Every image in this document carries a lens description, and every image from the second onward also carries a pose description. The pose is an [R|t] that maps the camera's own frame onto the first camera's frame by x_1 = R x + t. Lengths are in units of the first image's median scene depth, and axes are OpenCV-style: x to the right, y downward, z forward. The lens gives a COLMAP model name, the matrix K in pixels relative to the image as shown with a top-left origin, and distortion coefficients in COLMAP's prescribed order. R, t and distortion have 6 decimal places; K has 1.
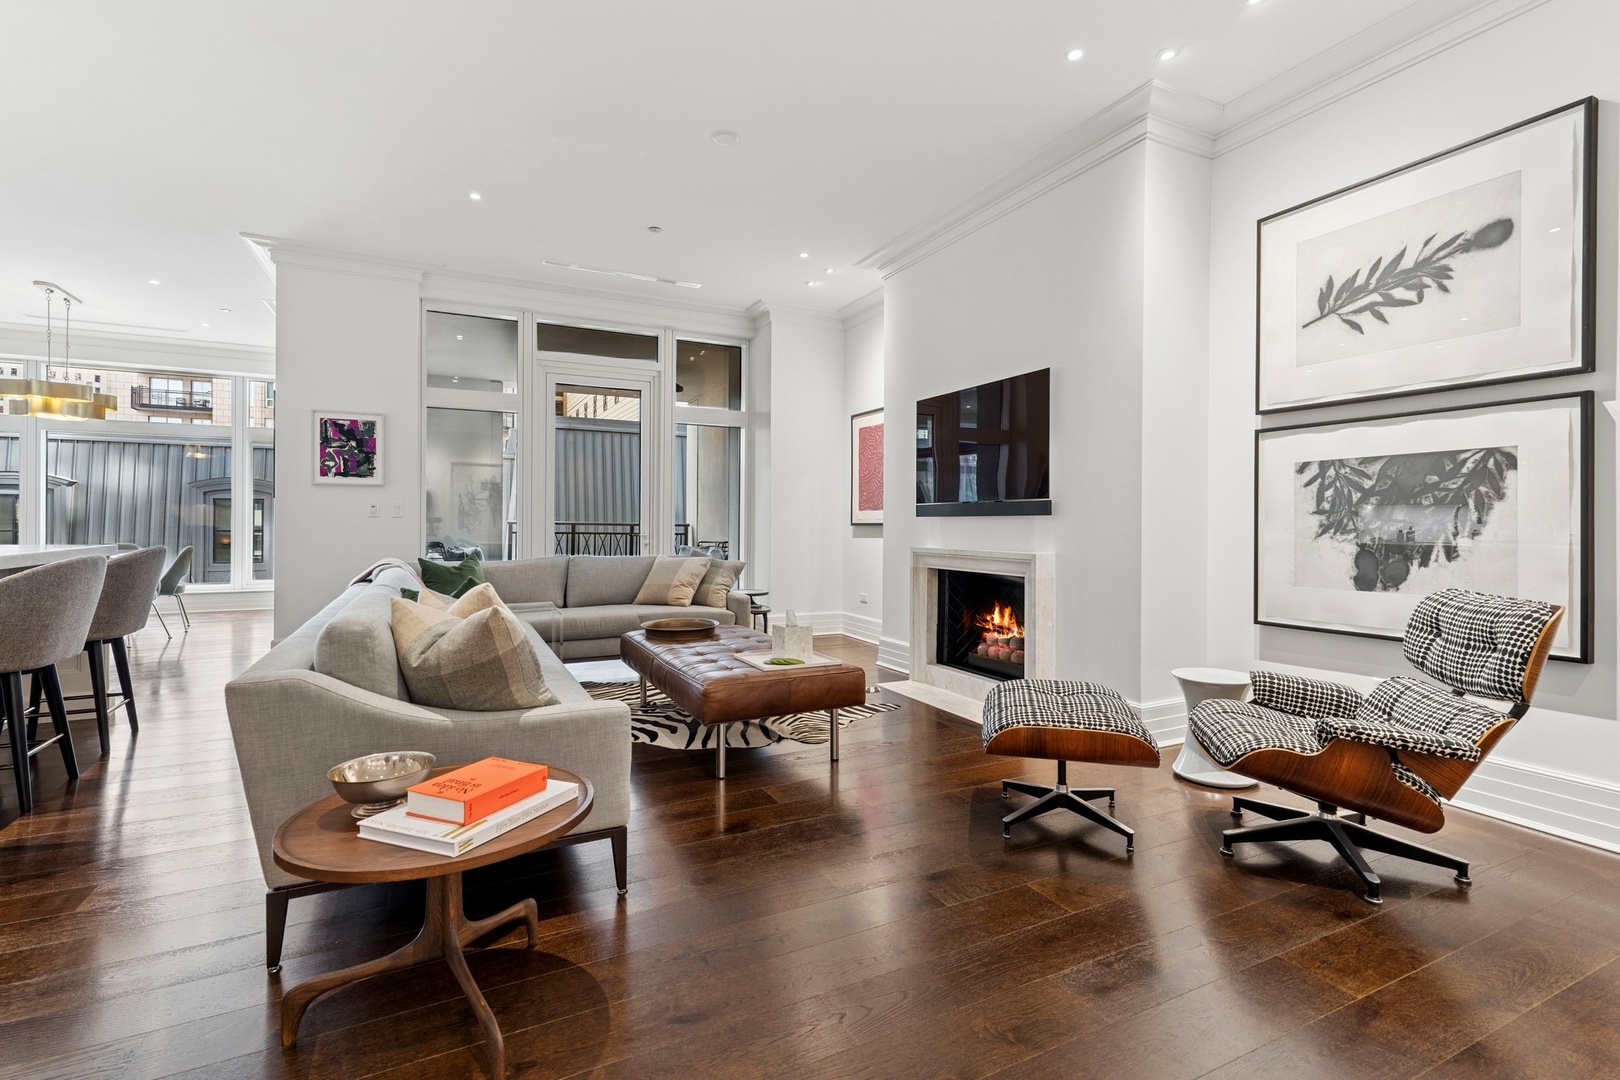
lens RADIAL K [[738.2, 0, 798.8], [0, 738.2, 522.4], [0, 0, 1]] dist [0.015651, -0.001960]
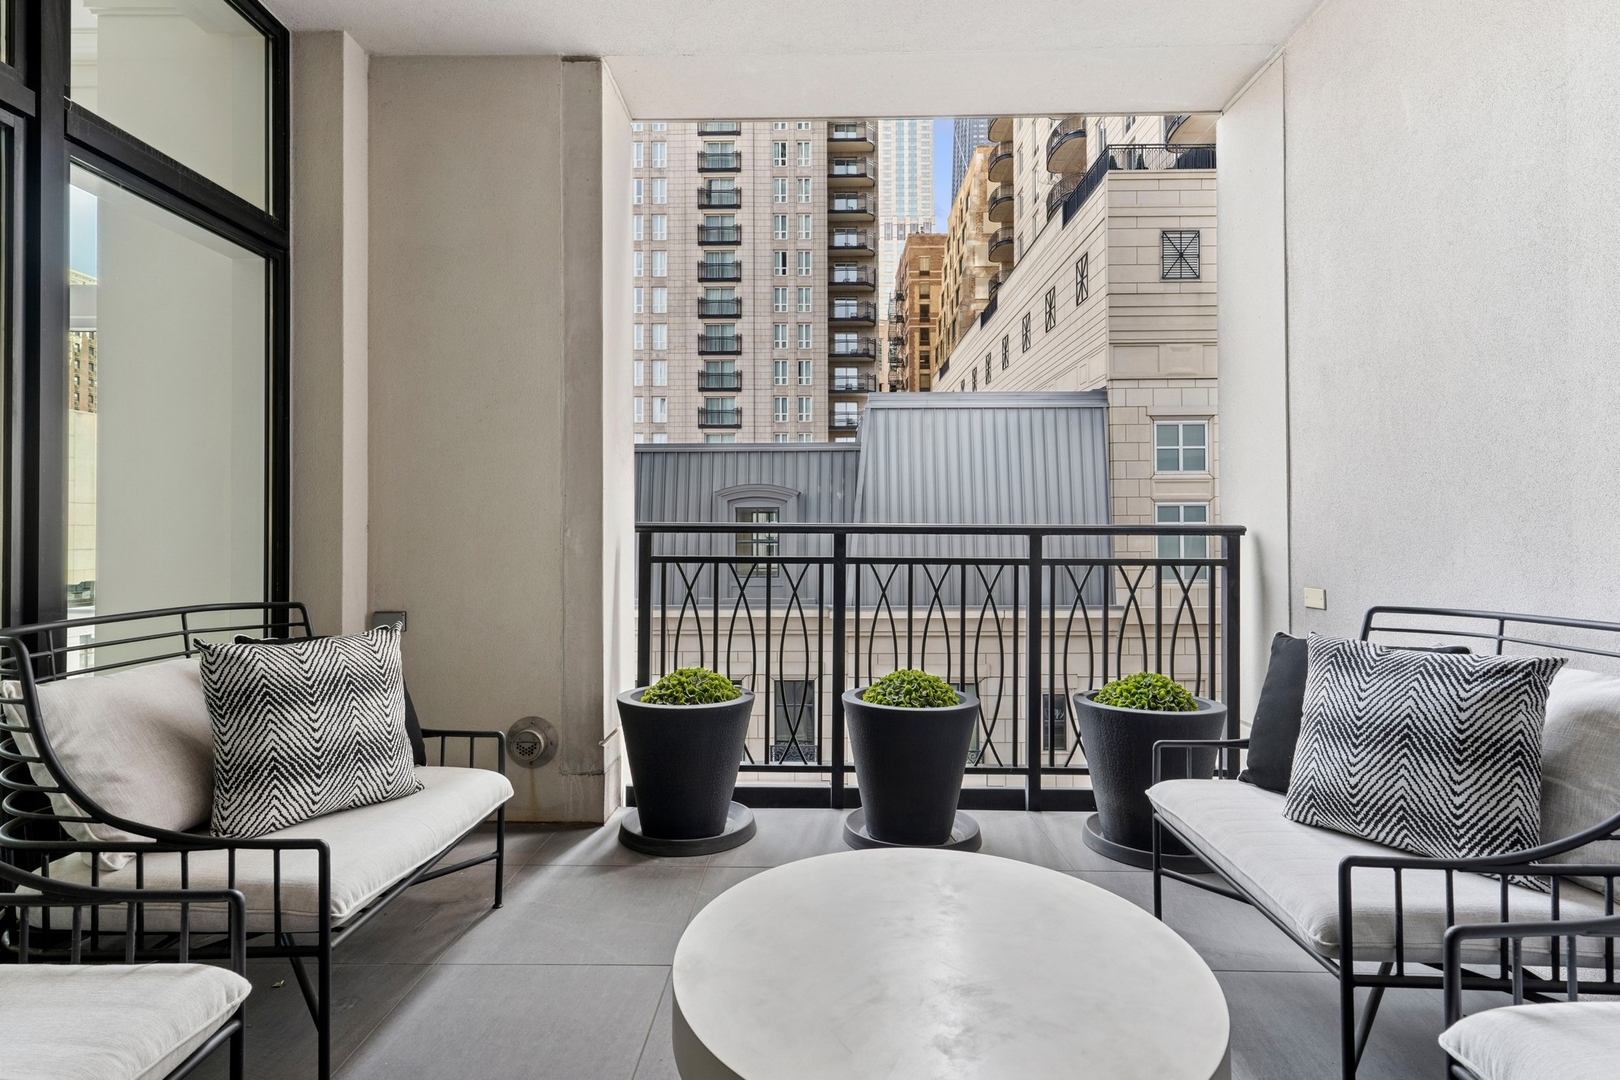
lens RADIAL K [[772.6, 0, 811.7], [0, 772.6, 535.6], [0, 0, 1]] dist [0.009534, 0.000437]
pose [[0.891657, -0.008450, -0.452632, -0.507730], [0.012011, 0.999915, 0.004995, 0.008097], [0.452552, -0.009891, 0.891683, 2.163451]]
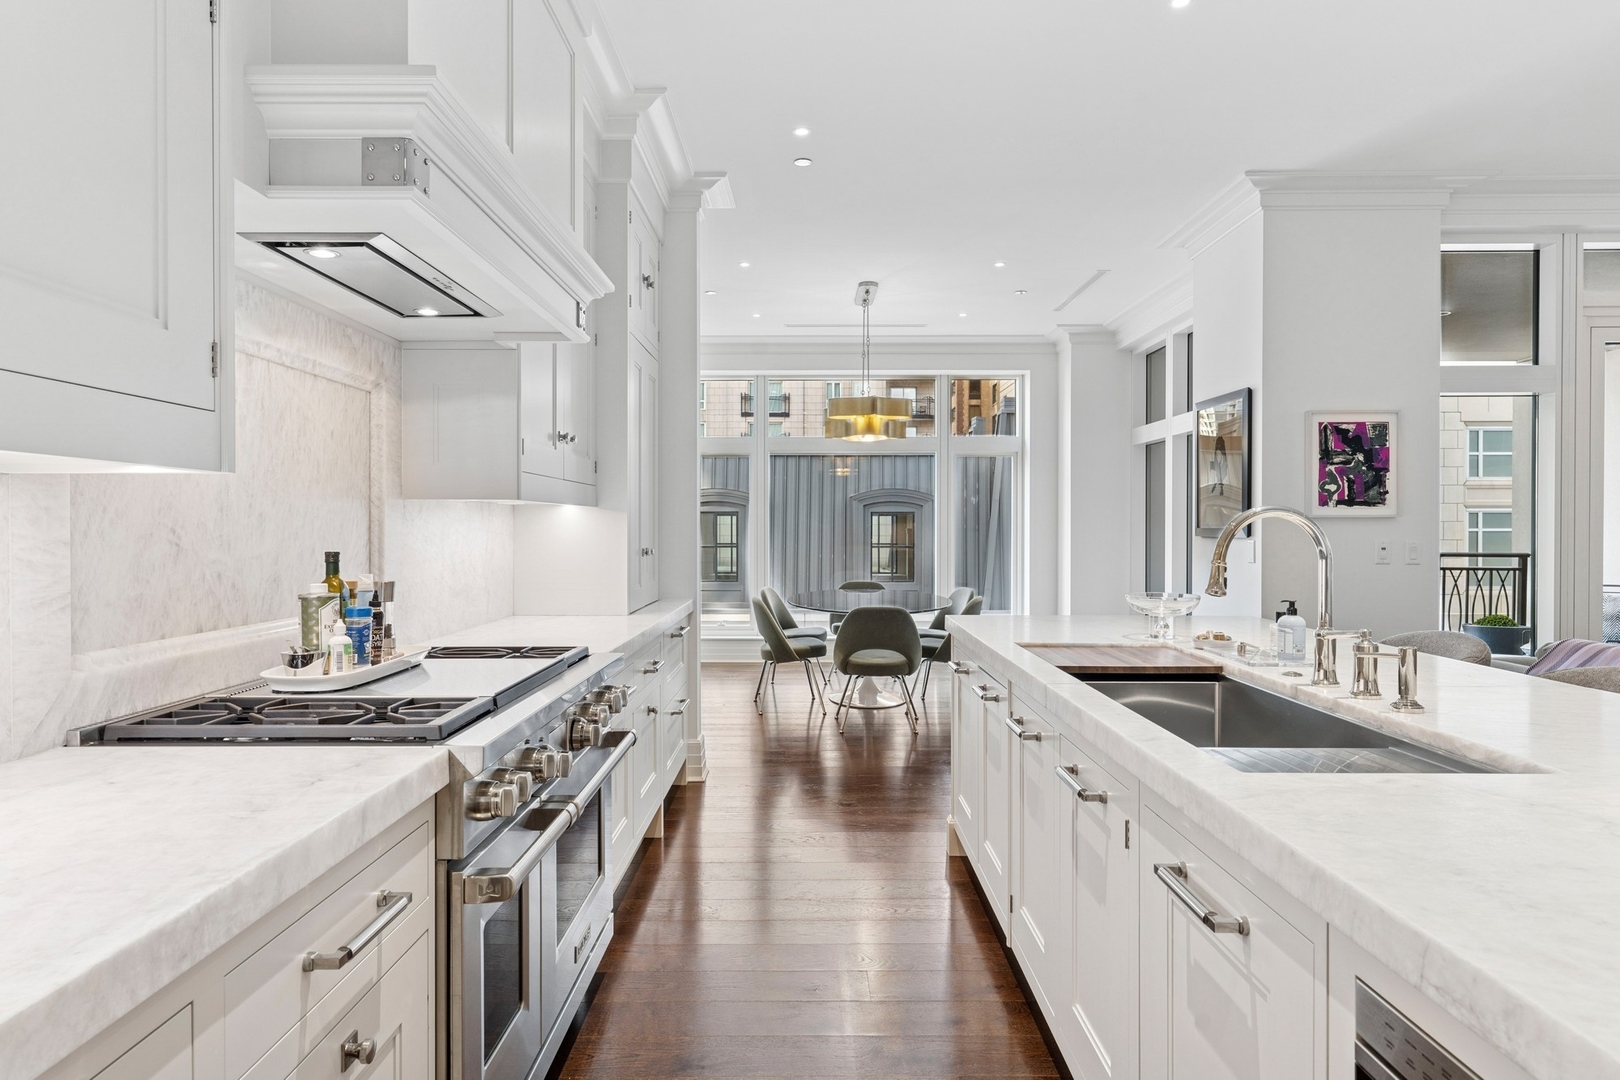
lens RADIAL K [[952.3, 0, 799.3], [0, 952.3, 536.2], [0, 0, 1]] dist [-0.004397, 0.004081]
pose [[0.895912, -0.002290, -0.444226, -1.081798], [0.005545, 0.999966, 0.006028, -0.066502], [0.444197, -0.007863, 0.895895, -0.029096]]
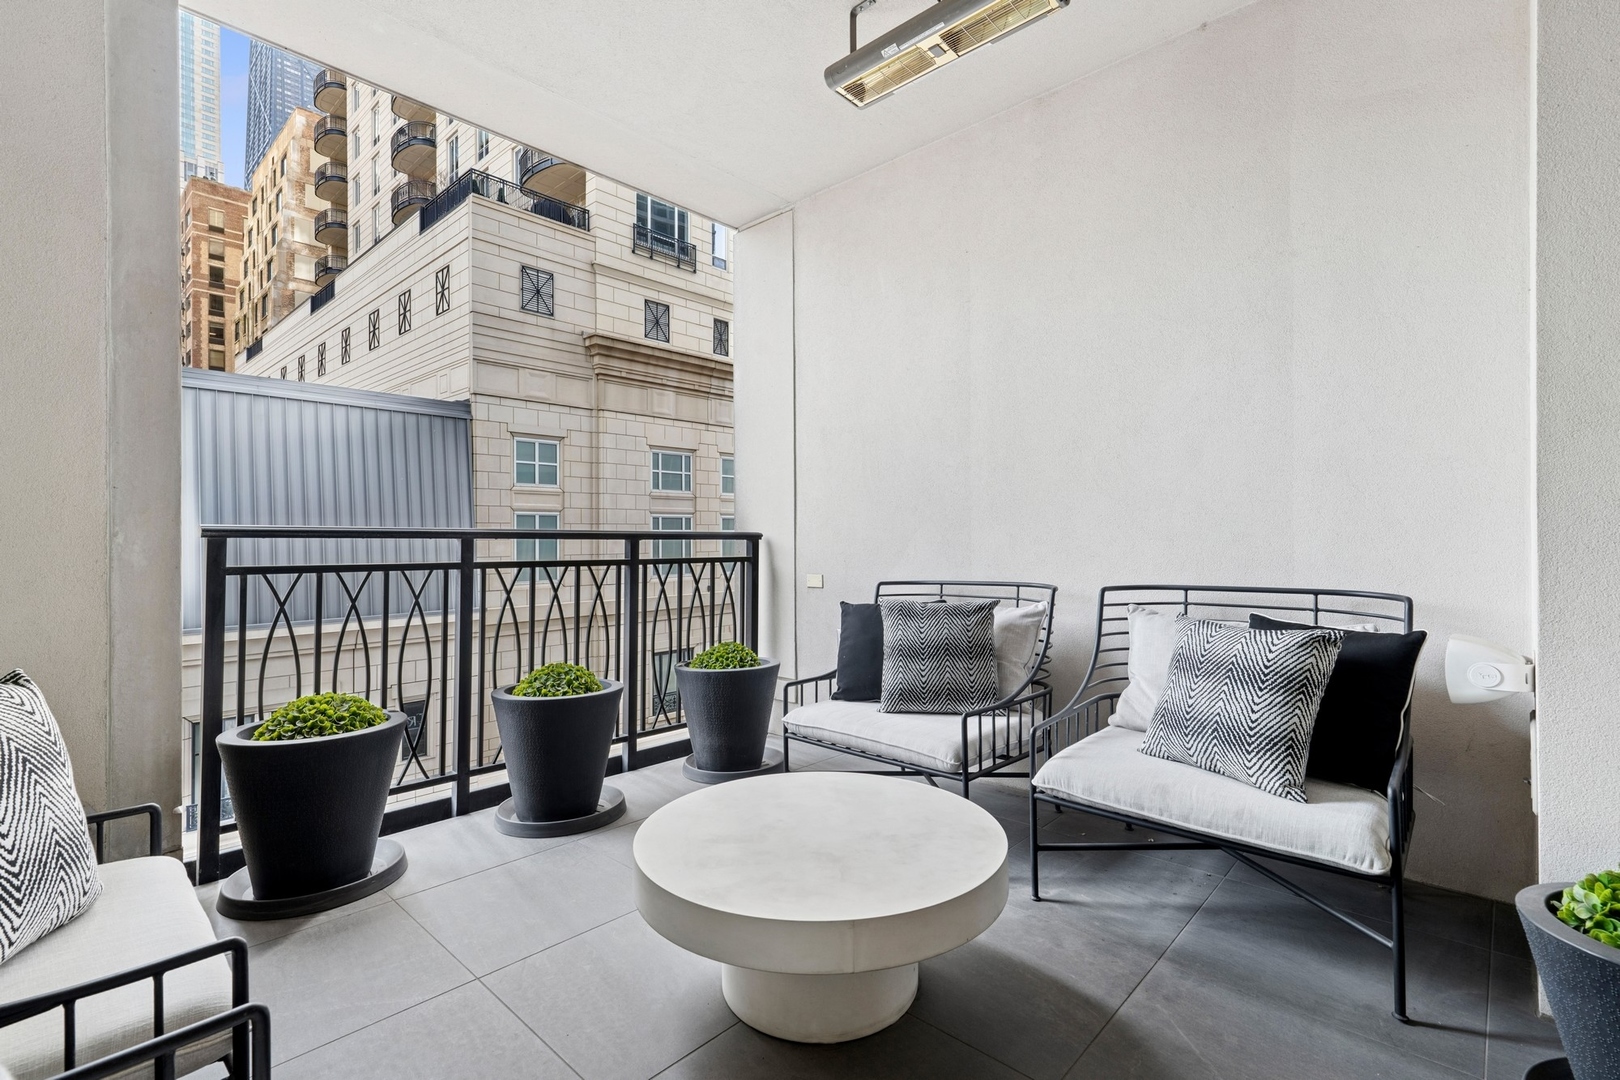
lens RADIAL K [[738.2, 0, 795.7], [0, 738.2, 532.8], [0, 0, 1]] dist [0.015651, -0.001960]
pose [[0.939666, -0.009578, 0.341959, -0.809825], [0.010137, 0.999949, 0.000151, 0.007717], [-0.341943, 0.003325, 0.939715, 2.051904]]
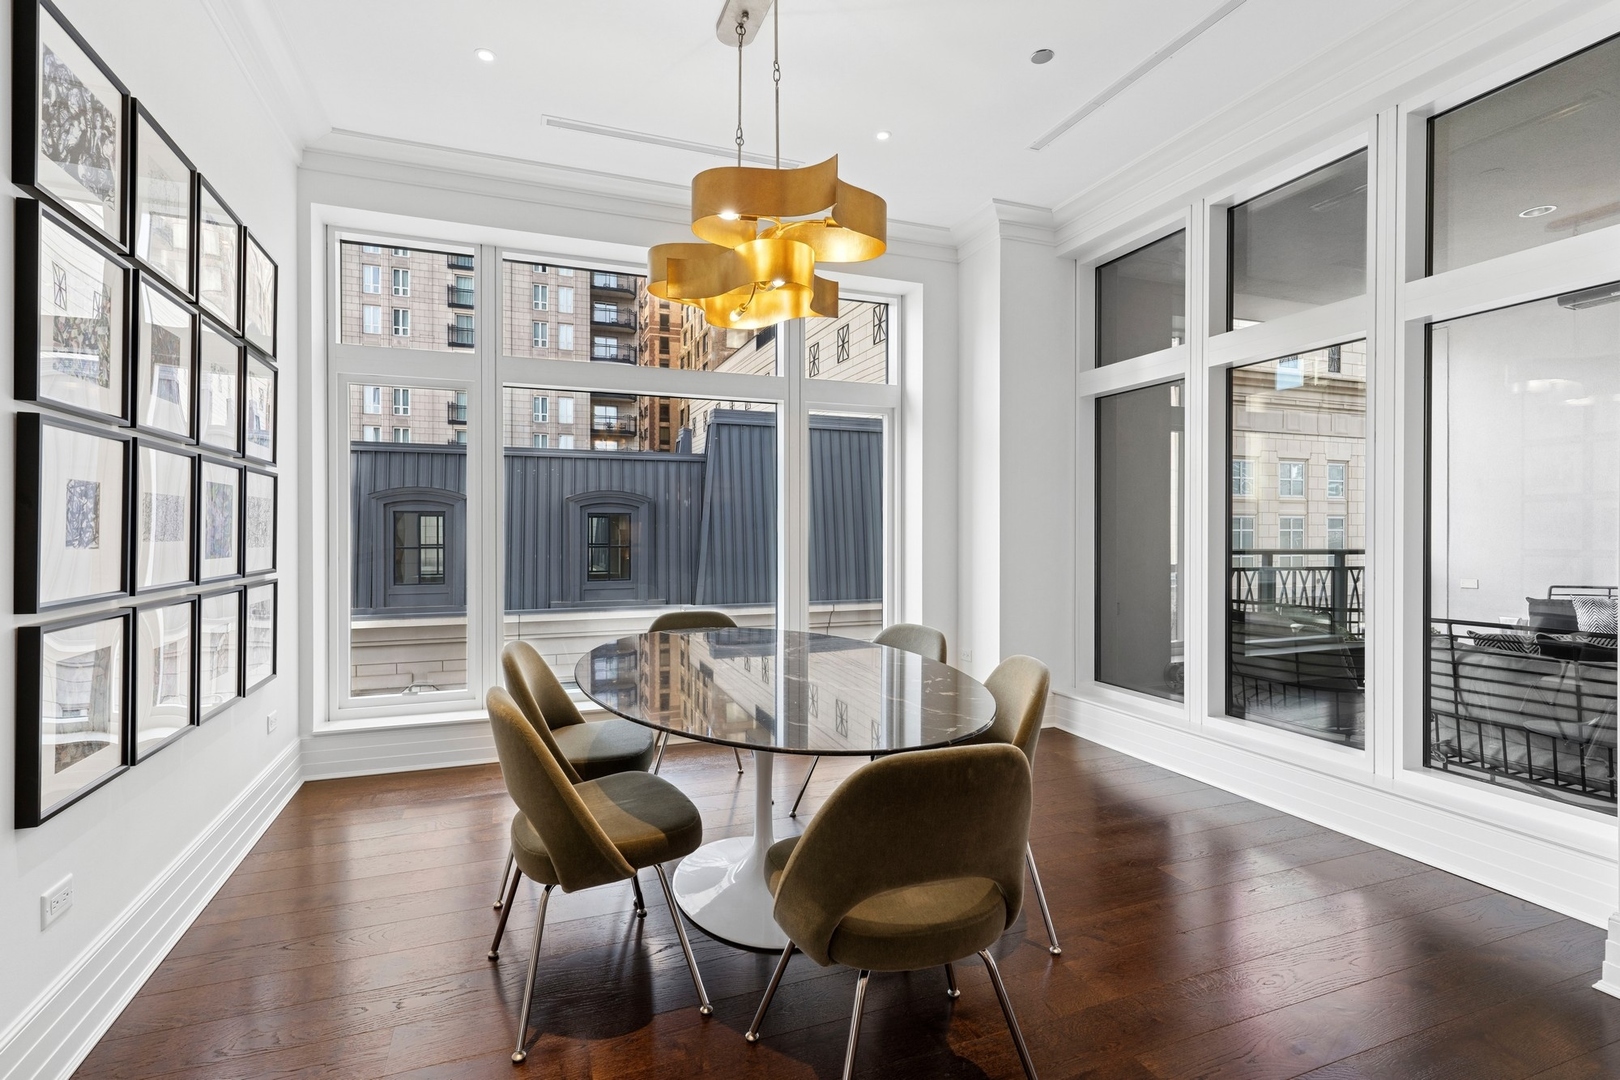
lens RADIAL K [[772.6, 0, 786.6], [0, 772.6, 532.8], [0, 0, 1]] dist [0.009534, 0.000437]
pose [[0.994108, -0.004864, -0.108286, -1.761900], [0.004993, 0.999987, 0.000920, -0.047220], [0.108280, -0.001455, 0.994119, 1.150584]]
